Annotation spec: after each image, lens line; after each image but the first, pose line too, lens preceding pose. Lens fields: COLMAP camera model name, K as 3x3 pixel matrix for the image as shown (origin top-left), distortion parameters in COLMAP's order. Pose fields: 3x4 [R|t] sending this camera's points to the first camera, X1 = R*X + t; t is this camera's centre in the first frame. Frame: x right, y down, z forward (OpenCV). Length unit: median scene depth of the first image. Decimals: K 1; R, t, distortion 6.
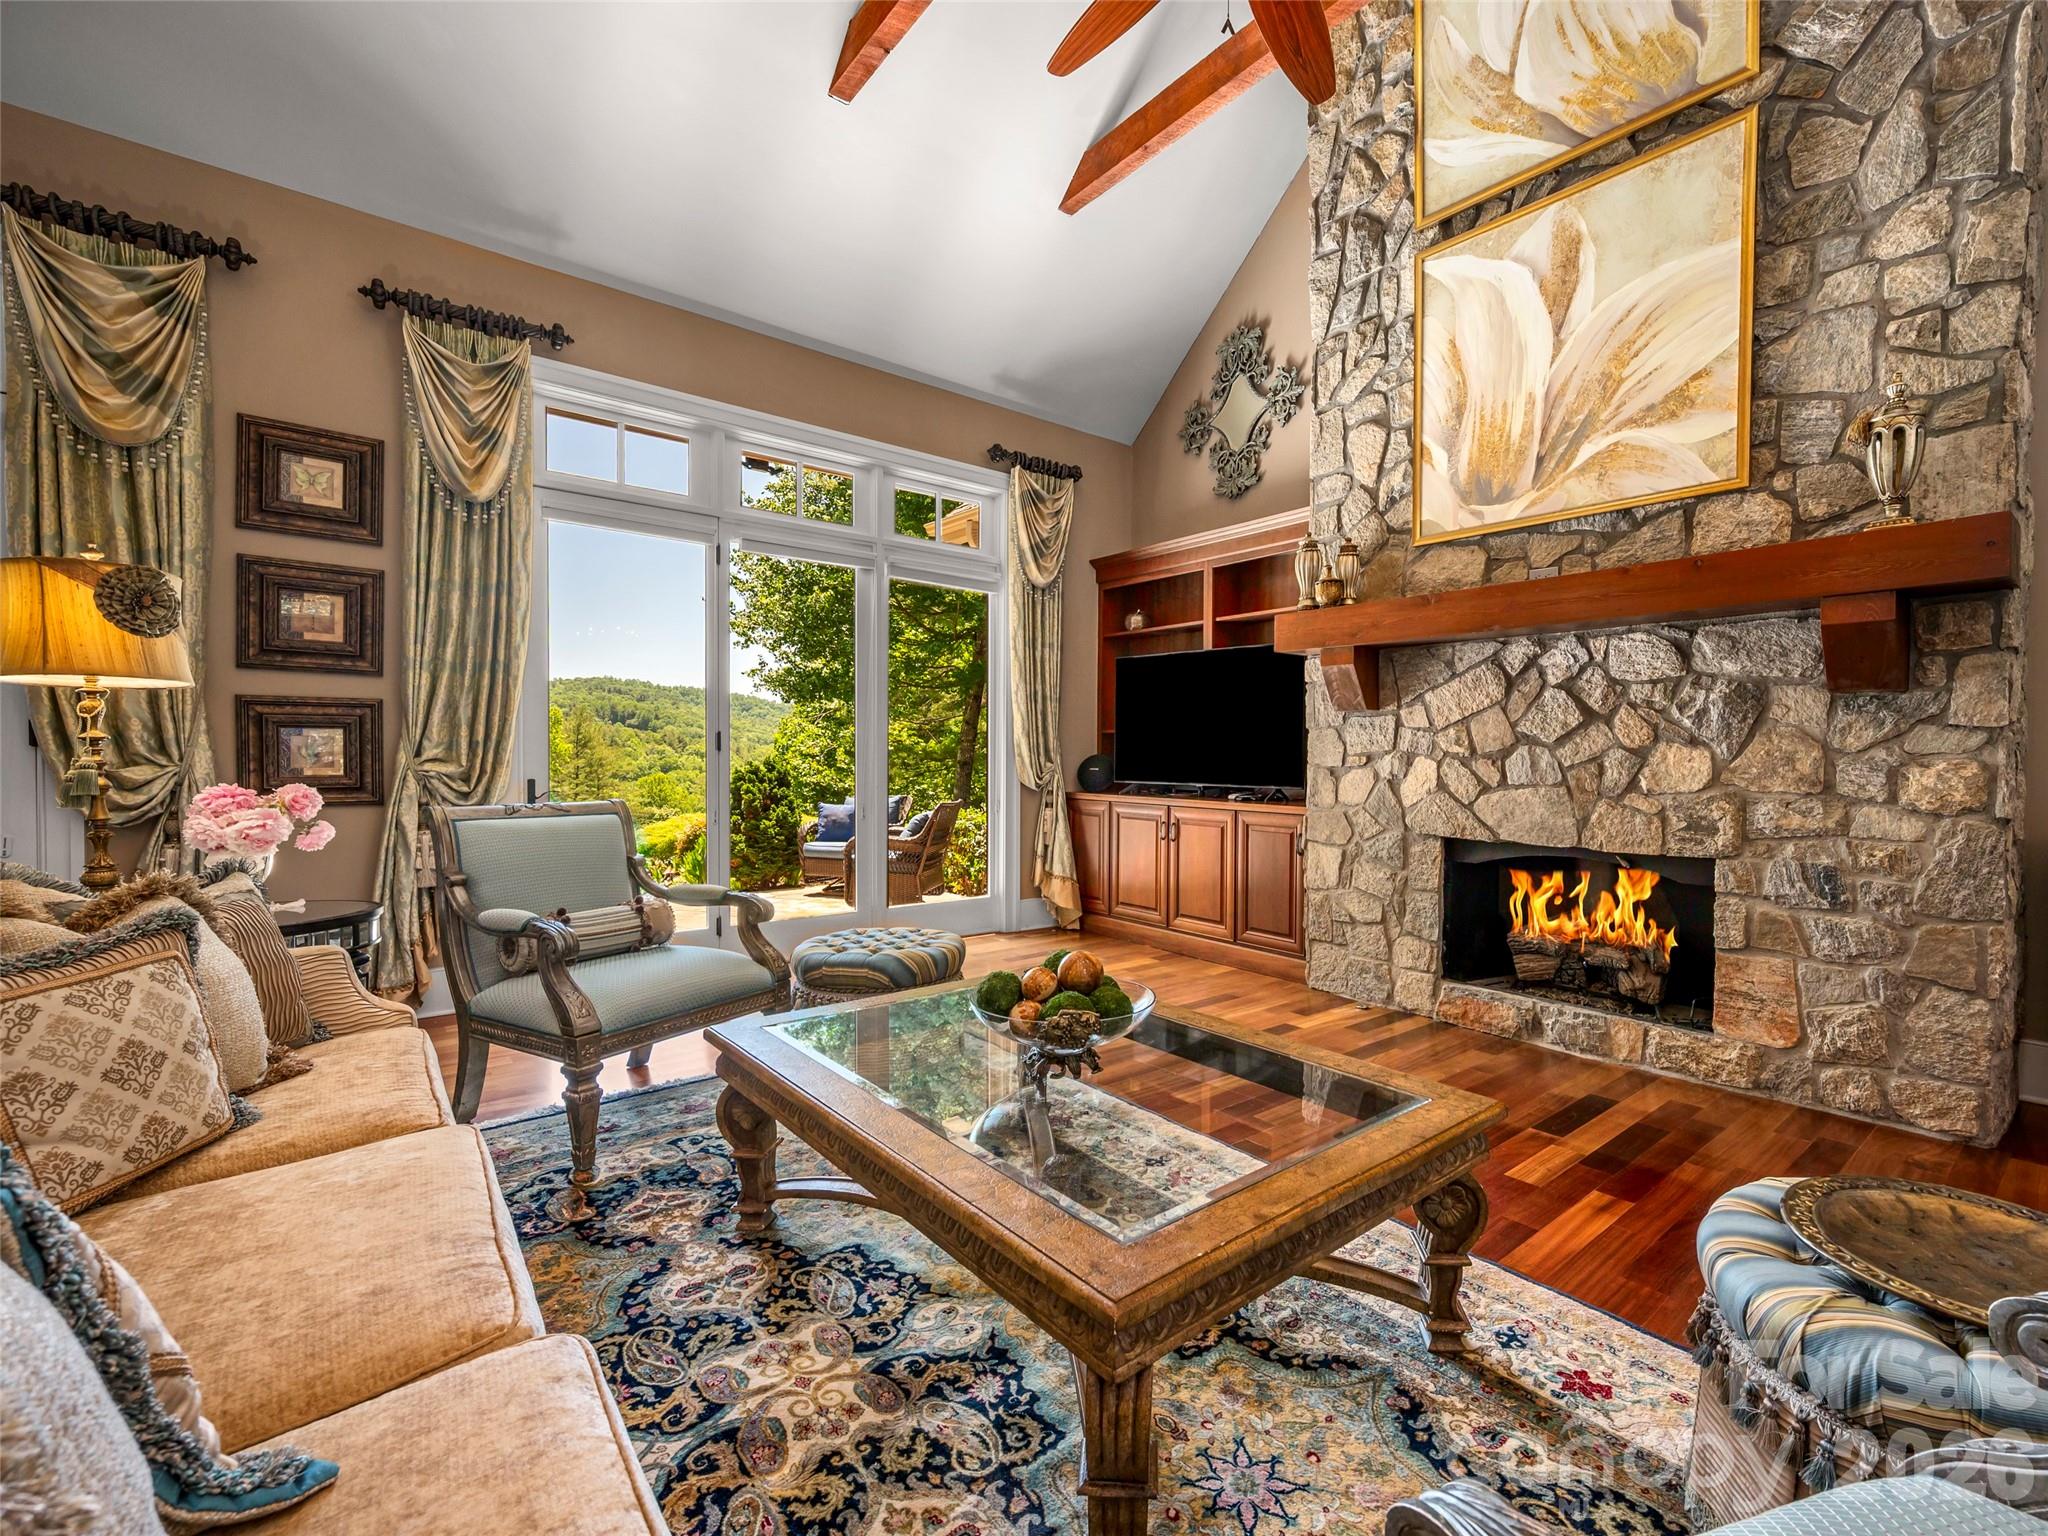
lens RADIAL K [[920.1, 0, 1128.7], [0, 920.1, 769.5], [0, 0, 1]] dist [0.004016, -0.001499]
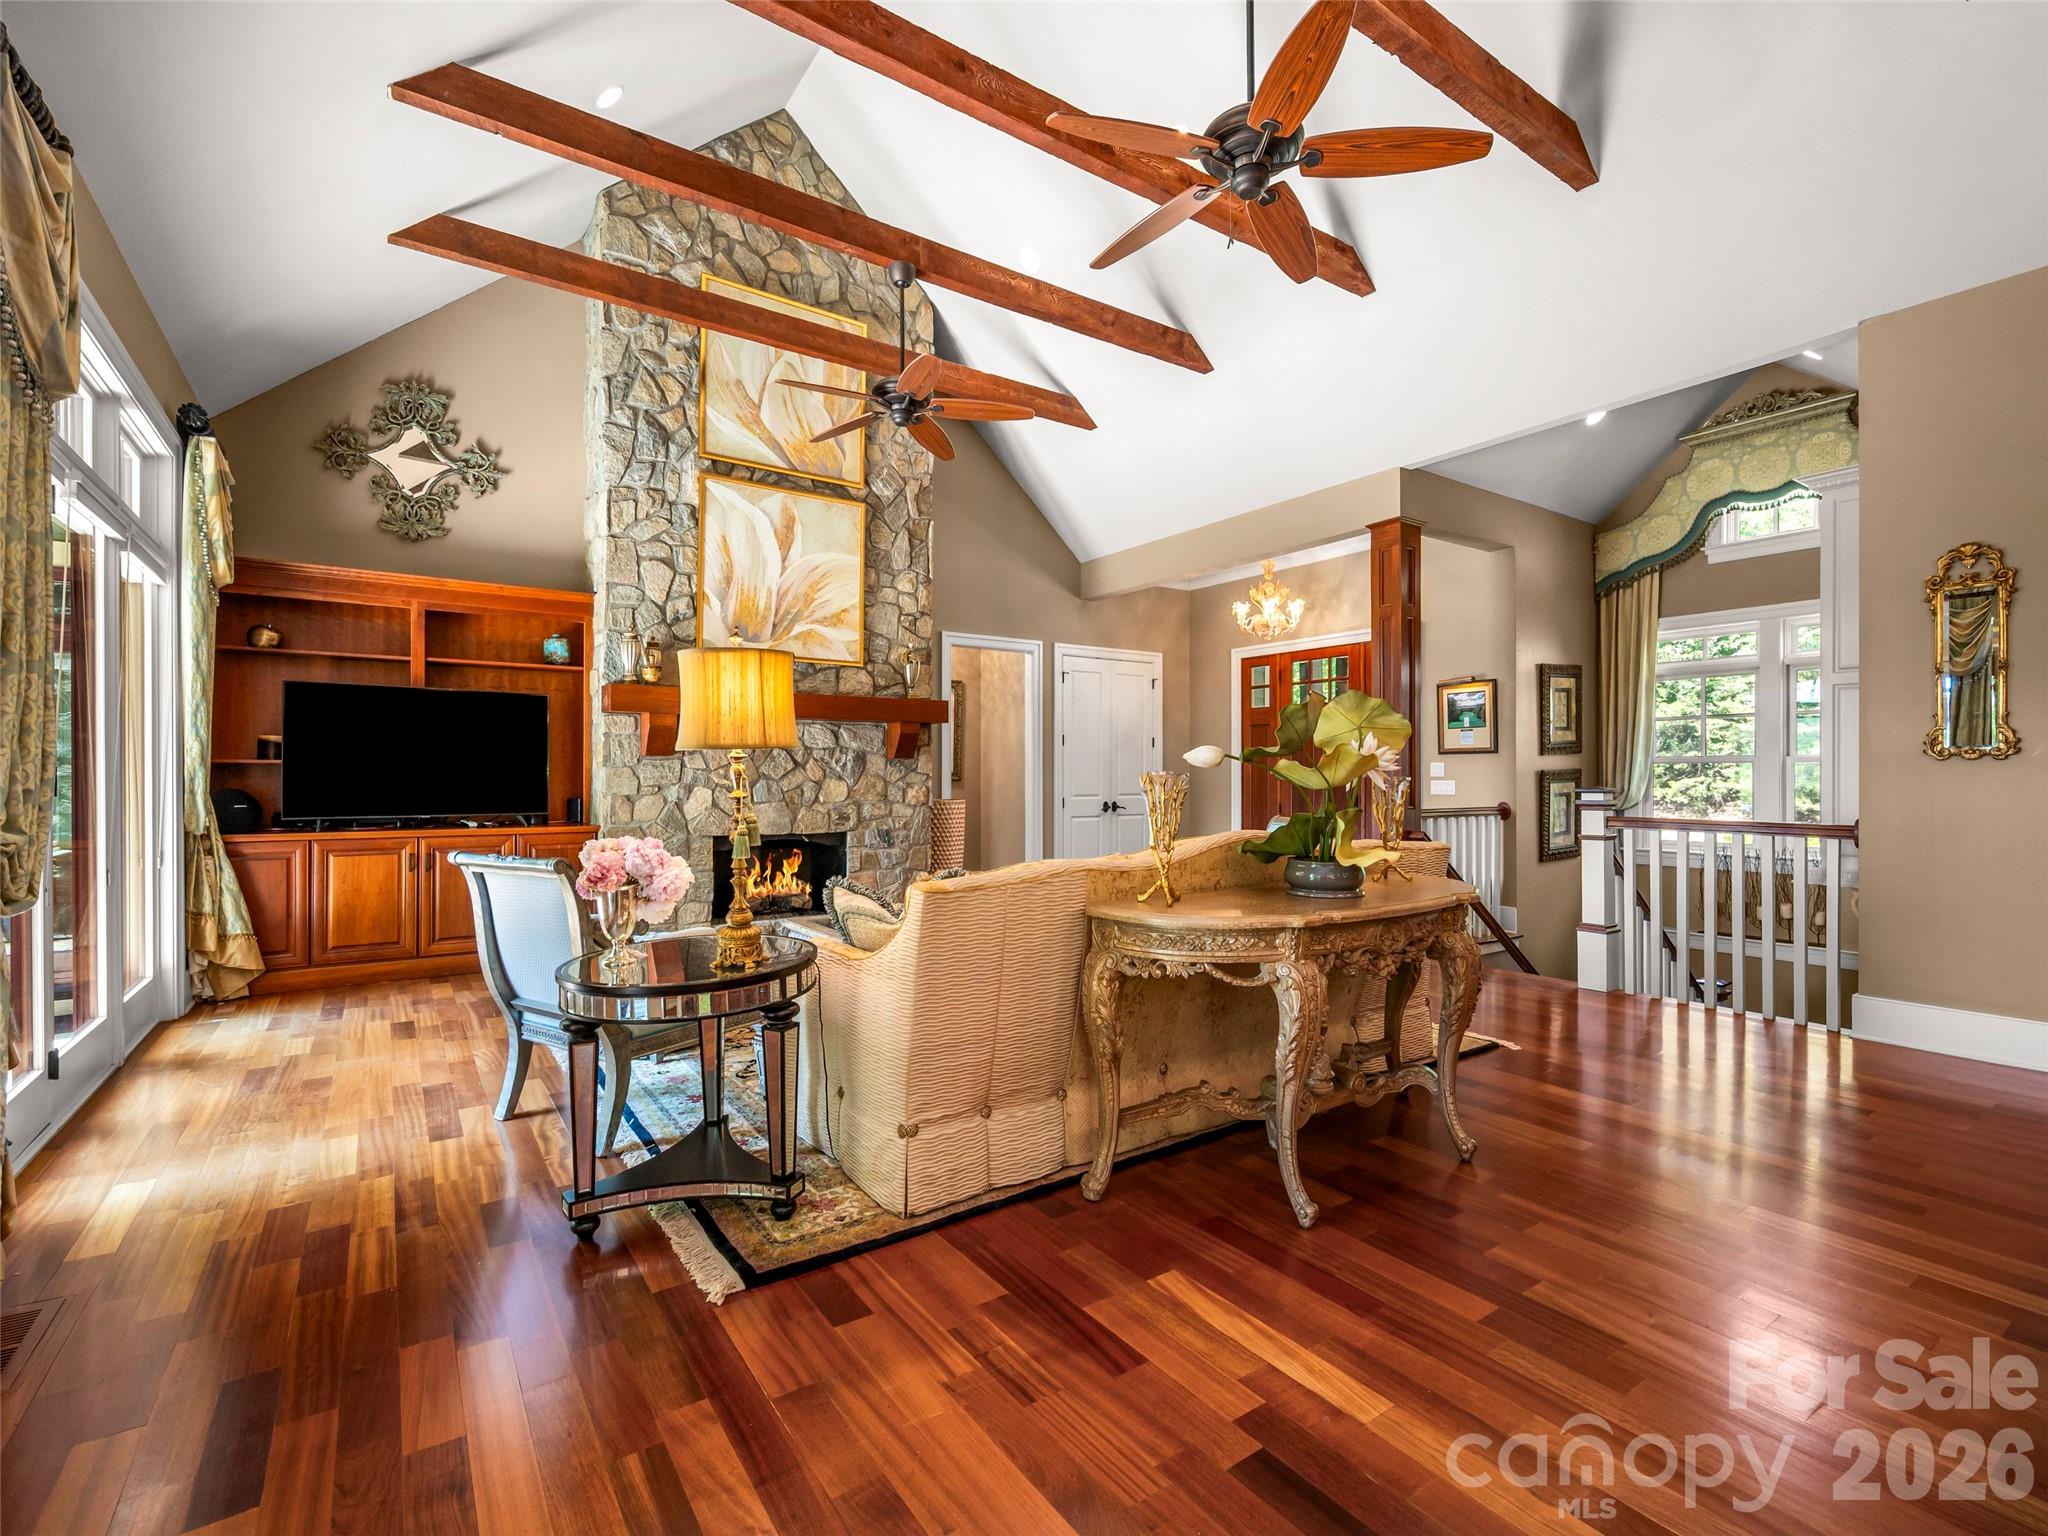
lens RADIAL K [[920.1, 0, 1007.0], [0, 920.1, 762.2], [0, 0, 1]] dist [0.004016, -0.001499]
pose [[0.117298, 0.004993, 0.993084, -1.339464], [0.013134, 0.999892, -0.006578, -0.043636], [-0.993010, 0.013815, 0.117220, 0.327662]]
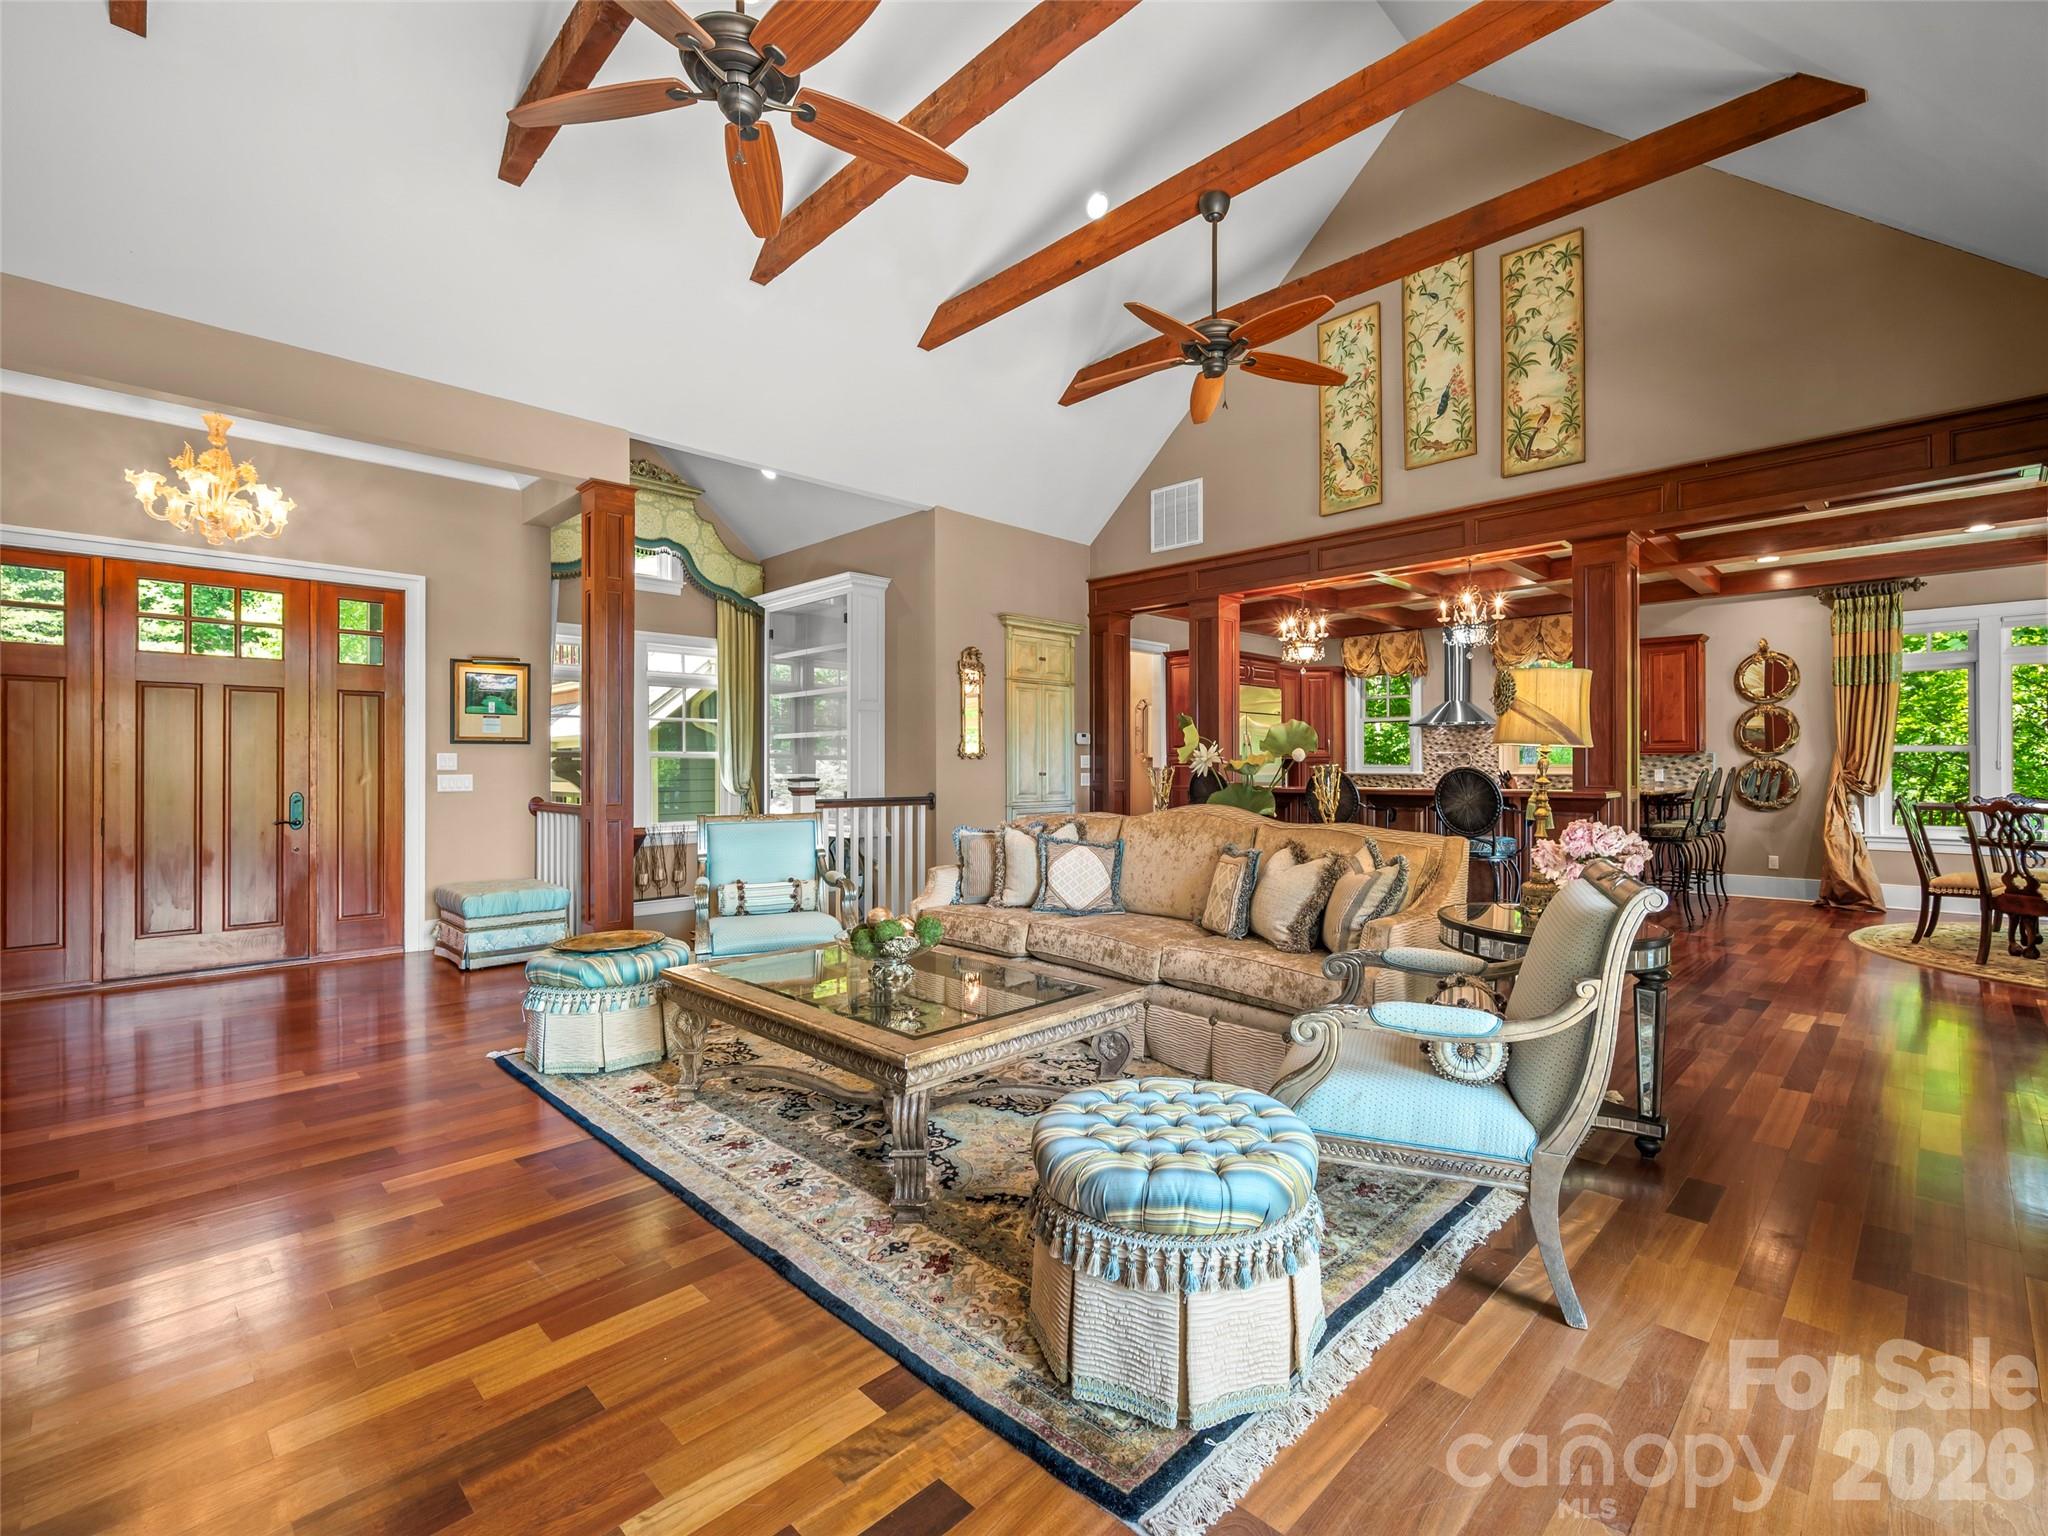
lens RADIAL K [[920.1, 0, 1069.4], [0, 920.1, 766.4], [0, 0, 1]] dist [0.004016, -0.001499]
pose [[-0.996616, -0.009119, -0.081685, -0.116311], [-0.009908, 0.999908, 0.009264, -0.045745], [0.081593, 0.010042, -0.996615, 1.484985]]
